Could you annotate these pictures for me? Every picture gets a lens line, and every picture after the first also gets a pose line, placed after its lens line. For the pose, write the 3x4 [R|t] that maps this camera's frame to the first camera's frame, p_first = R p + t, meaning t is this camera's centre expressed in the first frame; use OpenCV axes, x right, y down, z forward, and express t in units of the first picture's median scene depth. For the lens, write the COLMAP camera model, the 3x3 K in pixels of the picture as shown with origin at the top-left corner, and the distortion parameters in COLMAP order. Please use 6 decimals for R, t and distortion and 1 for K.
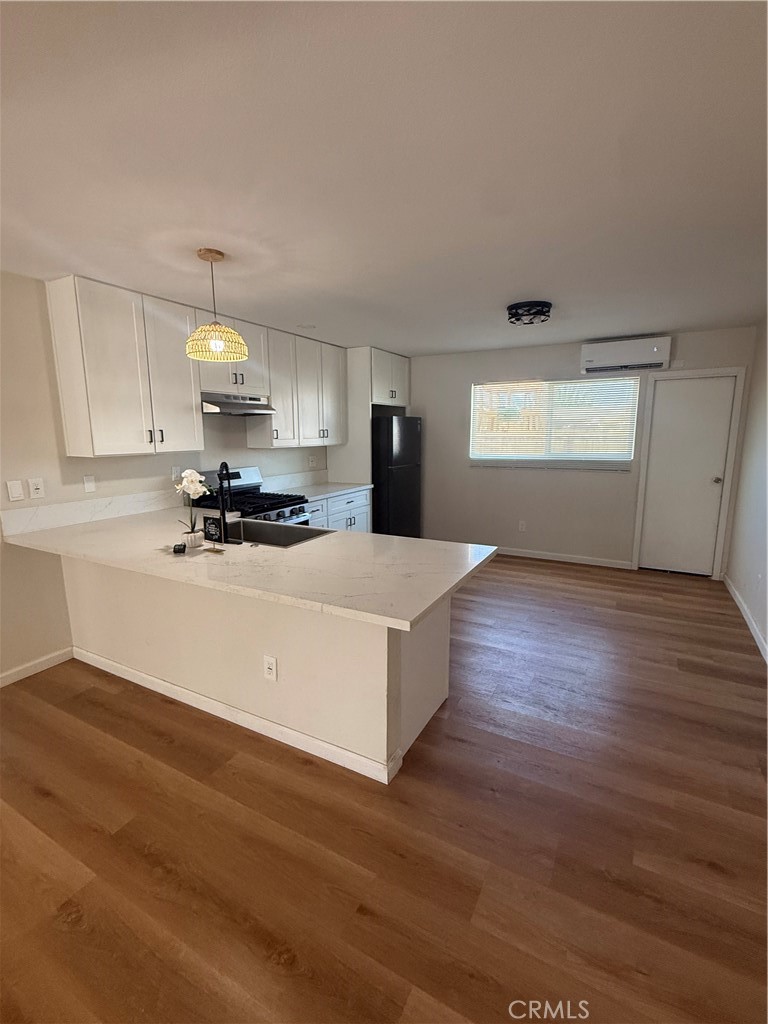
lens RADIAL K [[462.4, 0, 382.1], [0, 462.4, 509.9], [0, 0, 1]] dist [0.000626, 0.000576]
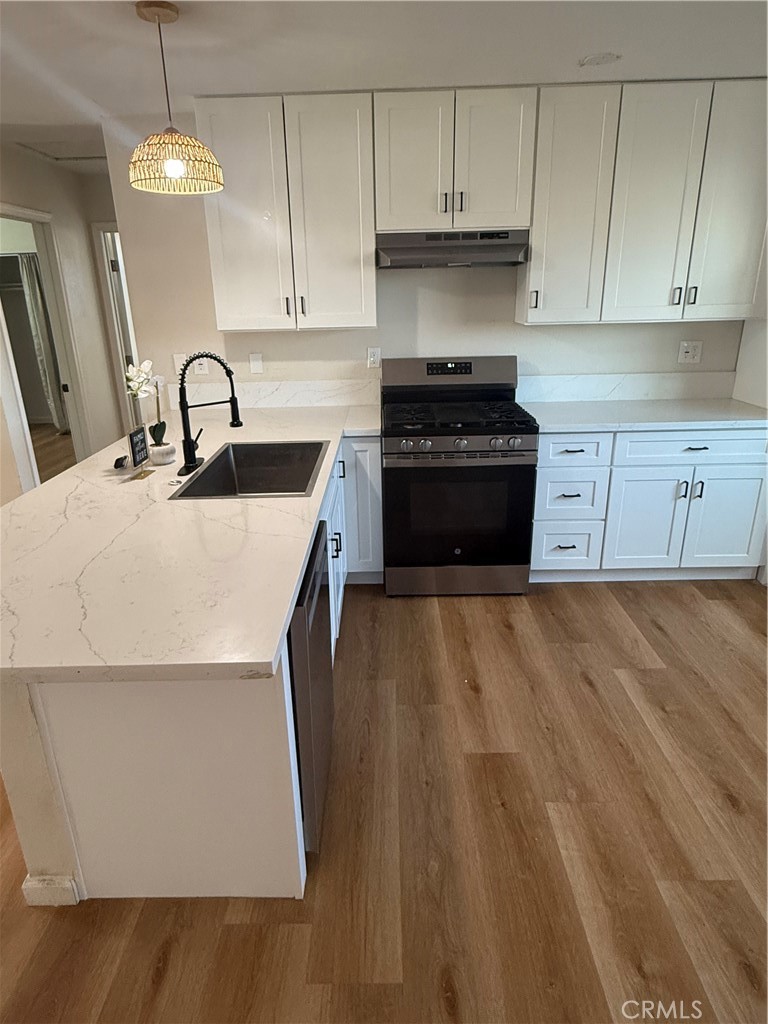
lens RADIAL K [[621.7, 0, 375.5], [0, 621.7, 503.9], [0, 0, 1]] dist [0.000157, 0.000448]
pose [[0.470666, 0.284835, -0.835070, 0.492577], [-0.128452, 0.958495, 0.254535, -0.126967], [0.872911, -0.012534, 0.487719, 0.633724]]
